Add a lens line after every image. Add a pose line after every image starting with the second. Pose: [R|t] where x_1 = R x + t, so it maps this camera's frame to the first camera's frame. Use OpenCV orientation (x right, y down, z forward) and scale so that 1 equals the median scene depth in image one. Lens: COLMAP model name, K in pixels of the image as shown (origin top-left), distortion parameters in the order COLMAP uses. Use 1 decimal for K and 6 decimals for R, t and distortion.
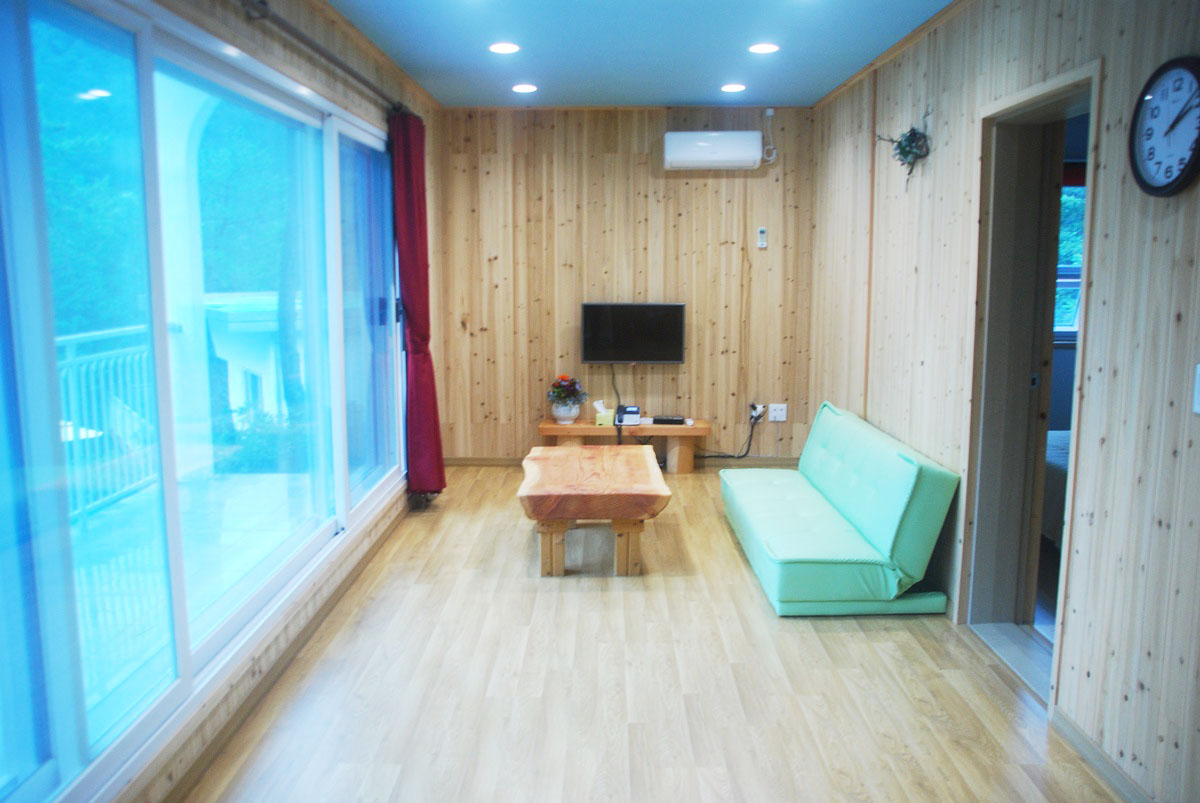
lens RADIAL K [[999.2, 0, 610.8], [0, 999.2, 414.4], [0, 0, 1]] dist [-0.149707, 0.158925]
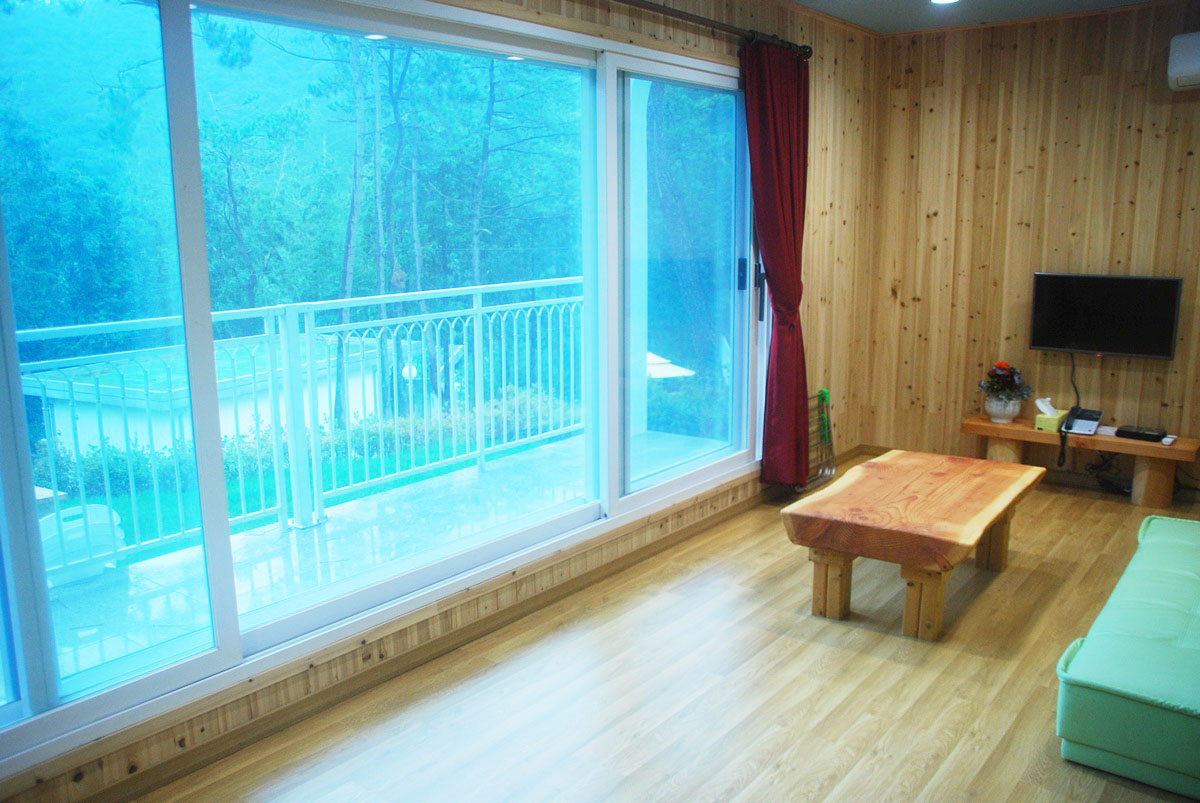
lens RADIAL K [[999.2, 0, 592.5], [0, 999.2, 416.3], [0, 0, 1]] dist [-0.149707, 0.158925]
pose [[0.787585, 0.114442, -0.605486, 0.175067], [-0.083726, 0.993364, 0.078848, -0.030529], [0.610491, -0.011404, 0.791941, 0.178368]]
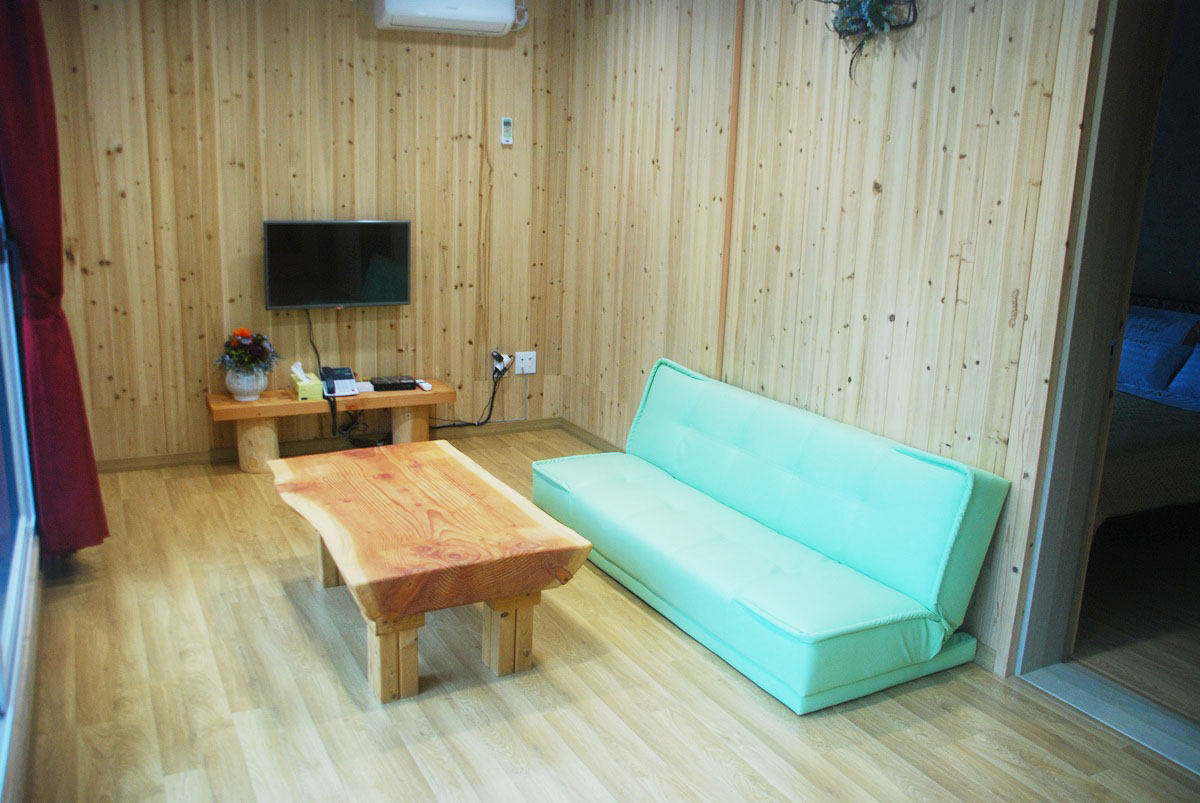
lens RADIAL K [[999.2, 0, 603.9], [0, 999.2, 412.0], [0, 0, 1]] dist [-0.149707, 0.158925]
pose [[0.883418, -0.082739, 0.461224, -0.142935], [0.037247, 0.993572, 0.106894, -0.045868], [-0.467104, -0.077253, 0.880821, 0.299863]]
